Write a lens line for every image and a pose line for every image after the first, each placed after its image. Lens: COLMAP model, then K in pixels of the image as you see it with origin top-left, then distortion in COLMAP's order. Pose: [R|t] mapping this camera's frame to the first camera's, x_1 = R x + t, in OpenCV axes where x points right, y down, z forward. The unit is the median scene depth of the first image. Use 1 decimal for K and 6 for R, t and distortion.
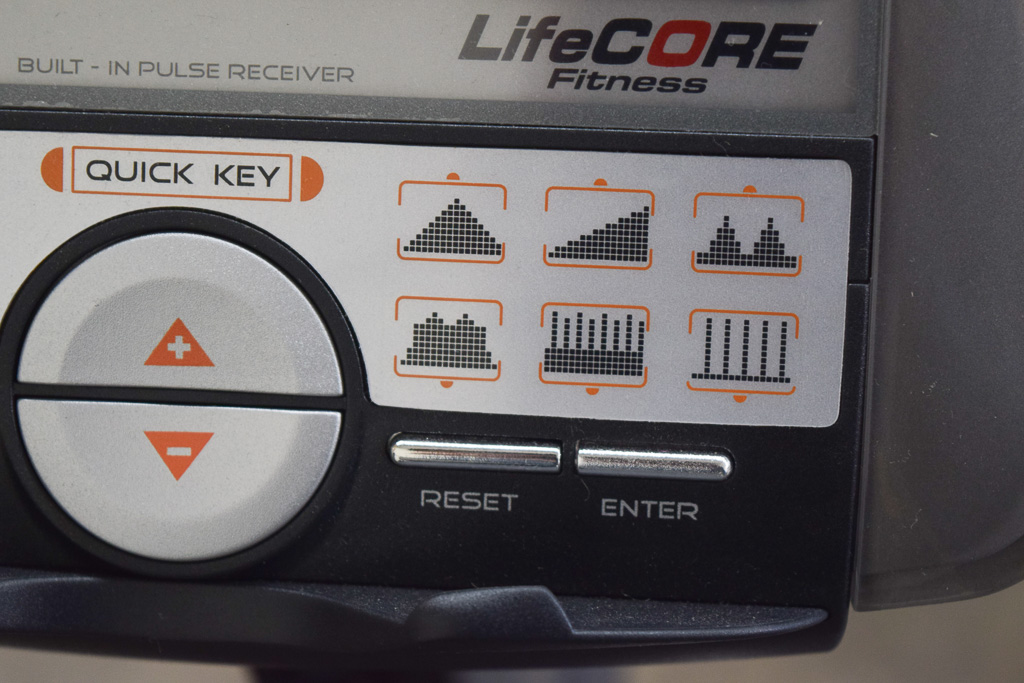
lens RADIAL K [[2311.8, 0, 508.4], [0, 2311.8, 341.4], [0, 0, 1]] dist [-0.049402, 0.000000]
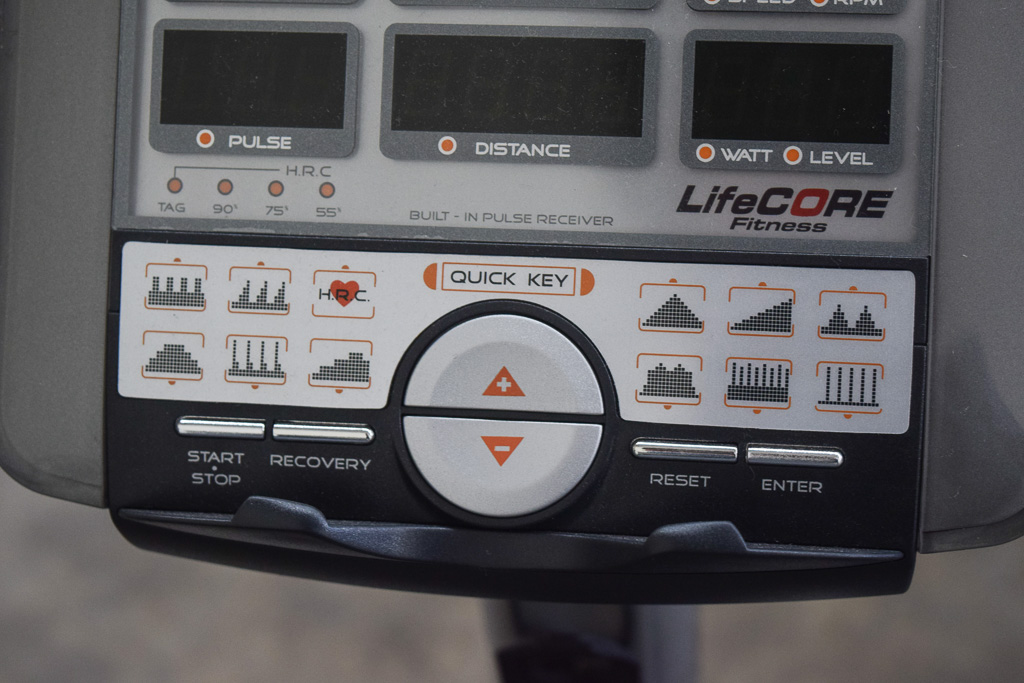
lens RADIAL K [[1961.4, 0, 519.0], [0, 1961.4, 336.2], [0, 0, 1]] dist [-0.028789, 0.000000]
pose [[0.998537, 0.009729, -0.053193, -0.058911], [-0.016951, 0.990416, -0.137070, 0.162398], [0.051349, 0.137771, 0.989132, -0.391889]]
